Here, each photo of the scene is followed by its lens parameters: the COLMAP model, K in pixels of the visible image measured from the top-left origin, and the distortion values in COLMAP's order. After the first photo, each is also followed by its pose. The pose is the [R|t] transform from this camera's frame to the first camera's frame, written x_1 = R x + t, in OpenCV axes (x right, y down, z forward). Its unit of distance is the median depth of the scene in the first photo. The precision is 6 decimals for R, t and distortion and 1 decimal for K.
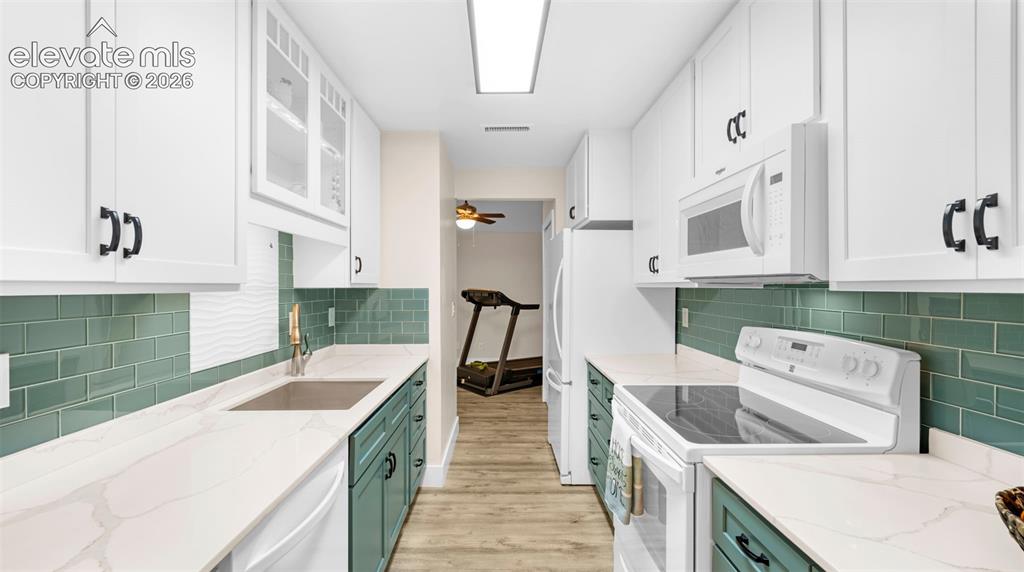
lens RADIAL K [[417.8, 0, 506.6], [0, 417.8, 286.9], [0, 0, 1]] dist [0.001068, -0.000404]
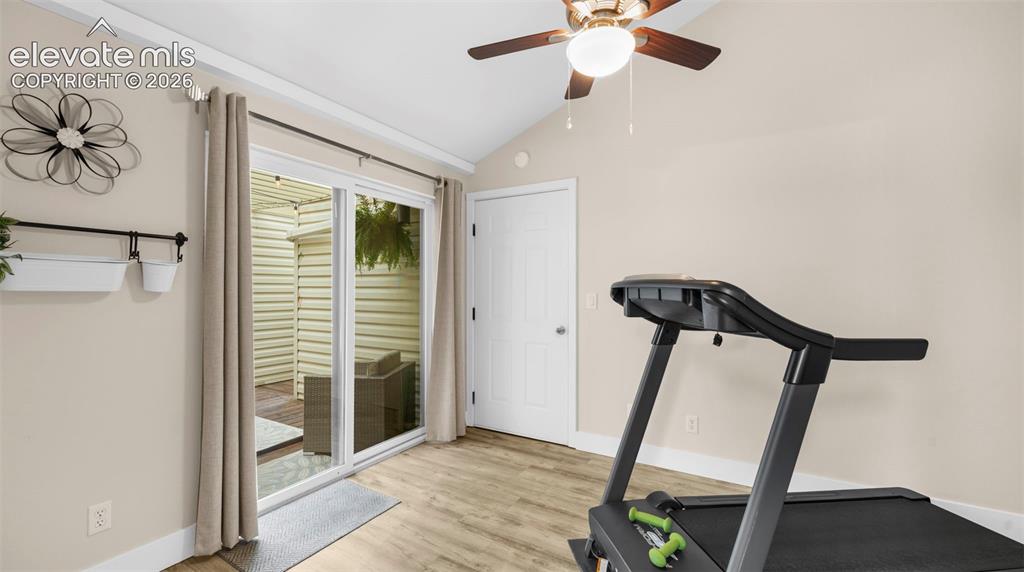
lens RADIAL K [[417.8, 0, 506.6], [0, 417.8, 286.9], [0, 0, 1]] dist [0.001068, -0.000404]
pose [[0.851699, -0.001343, -0.524030, 0.001539], [-0.003446, 0.999961, -0.008163, 0.036760], [0.524020, 0.008758, 0.851661, 1.647356]]
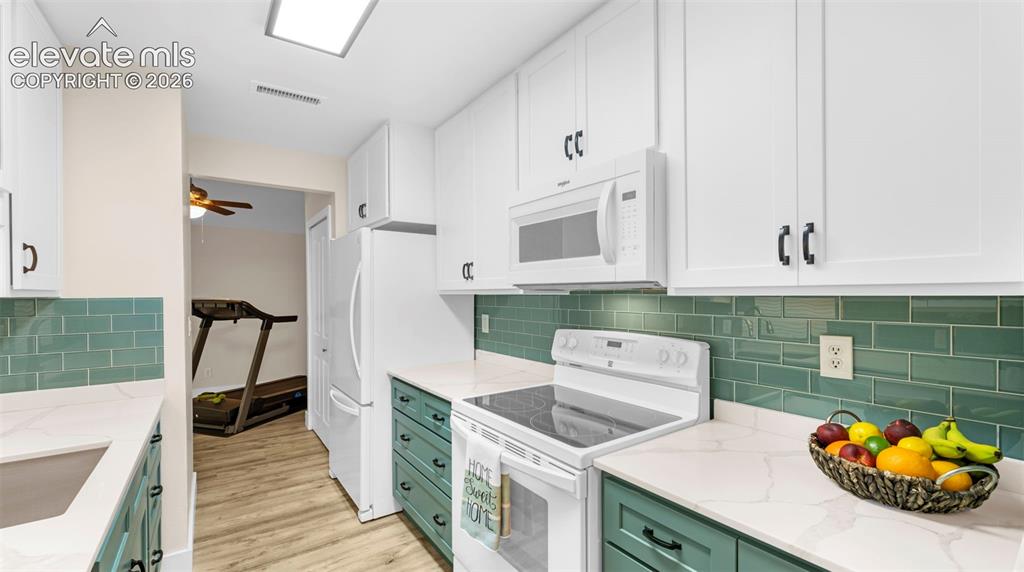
lens RADIAL K [[421.8, 0, 504.8], [0, 421.8, 294.4], [0, 0, 1]] dist [0.000400, -0.000122]
pose [[0.825899, -0.004712, 0.563799, -0.136961], [0.005374, 0.999985, 0.000485, 0.001109], [-0.563793, 0.002630, 0.825912, 0.132736]]
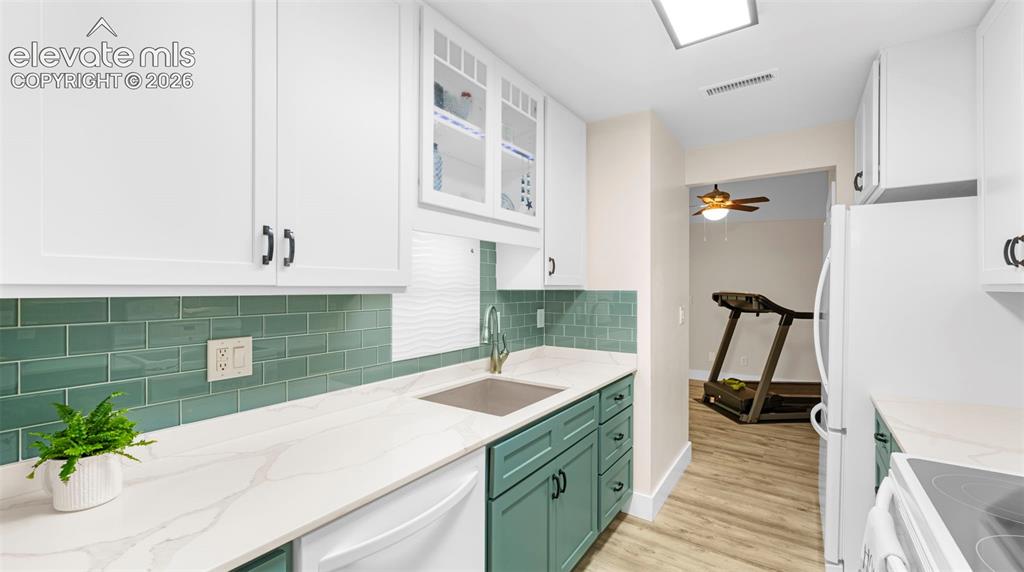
lens RADIAL K [[420.6, 0, 505.4], [0, 420.6, 286.9], [0, 0, 1]] dist [0.001133, -0.000147]
pose [[0.811446, 0.001574, -0.584425, 0.128052], [-0.002995, 0.999994, -0.001466, -0.003036], [0.584419, 0.002940, 0.811446, 0.142870]]
